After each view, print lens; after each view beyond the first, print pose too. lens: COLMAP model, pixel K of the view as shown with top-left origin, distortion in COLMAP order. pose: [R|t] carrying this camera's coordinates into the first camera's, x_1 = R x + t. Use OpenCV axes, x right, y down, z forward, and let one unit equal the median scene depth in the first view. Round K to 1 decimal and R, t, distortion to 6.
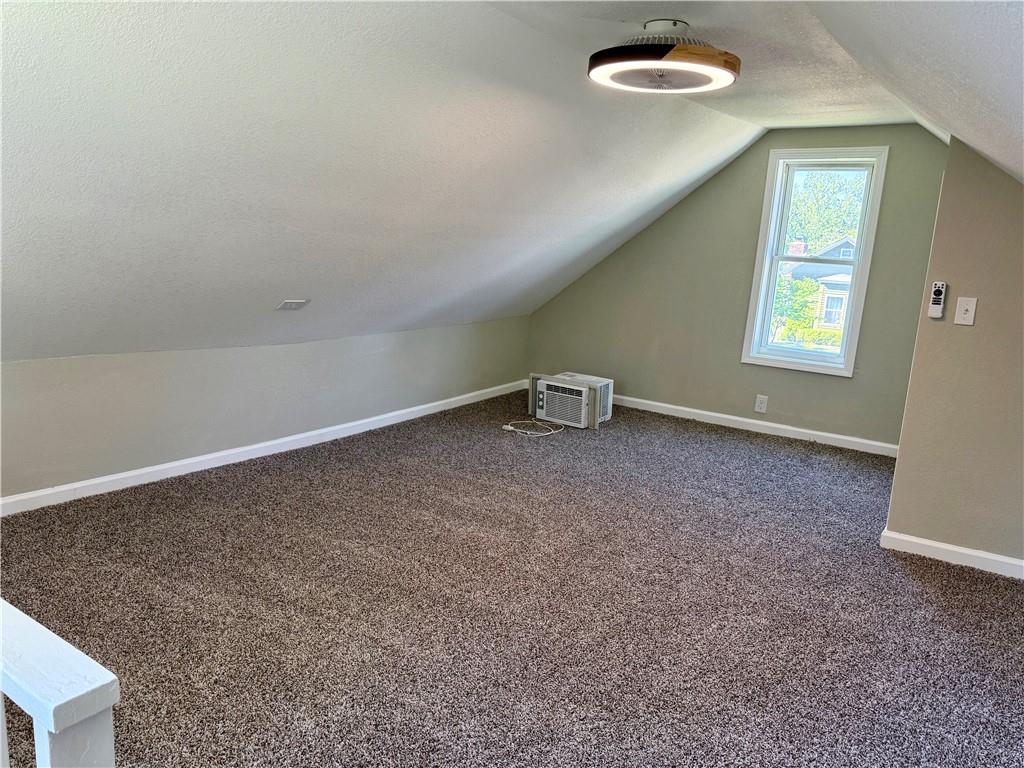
lens RADIAL K [[727.4, 0, 510.8], [0, 727.4, 379.6], [0, 0, 1]] dist [0.009288, -0.004279]
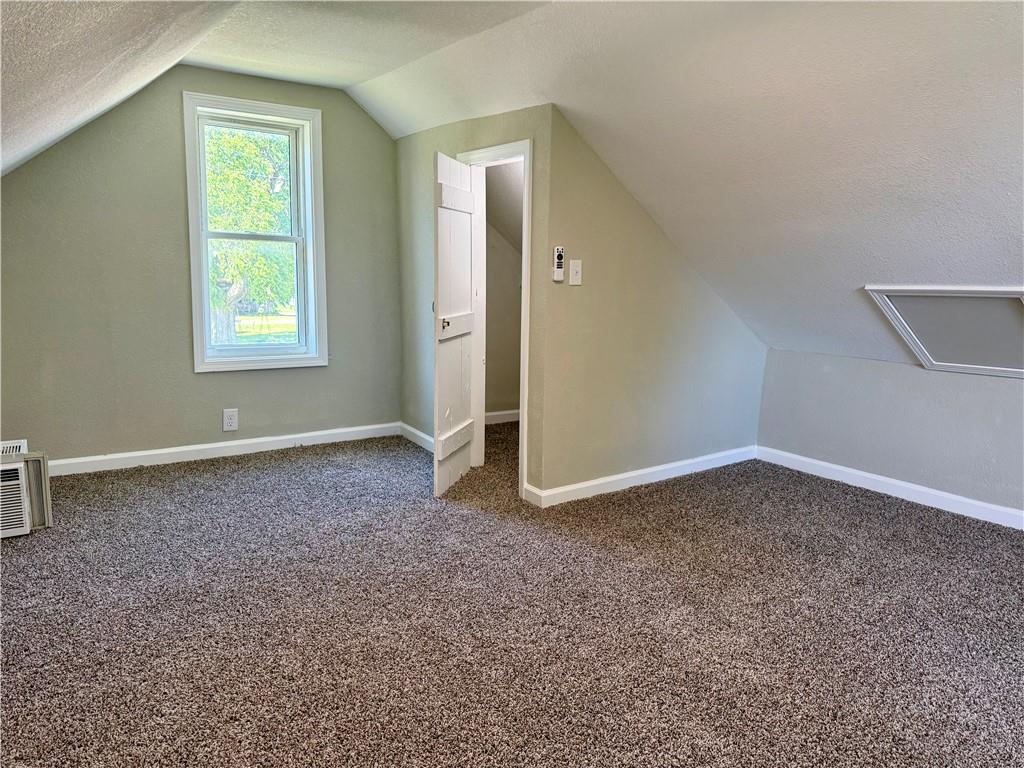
lens RADIAL K [[727.4, 0, 510.8], [0, 727.4, 379.6], [0, 0, 1]] dist [0.009288, -0.004279]
pose [[0.332662, -0.178125, 0.926071, -0.296070], [0.174462, 0.976673, 0.125188, -0.058308], [-0.926768, 0.119919, 0.355978, 0.461517]]
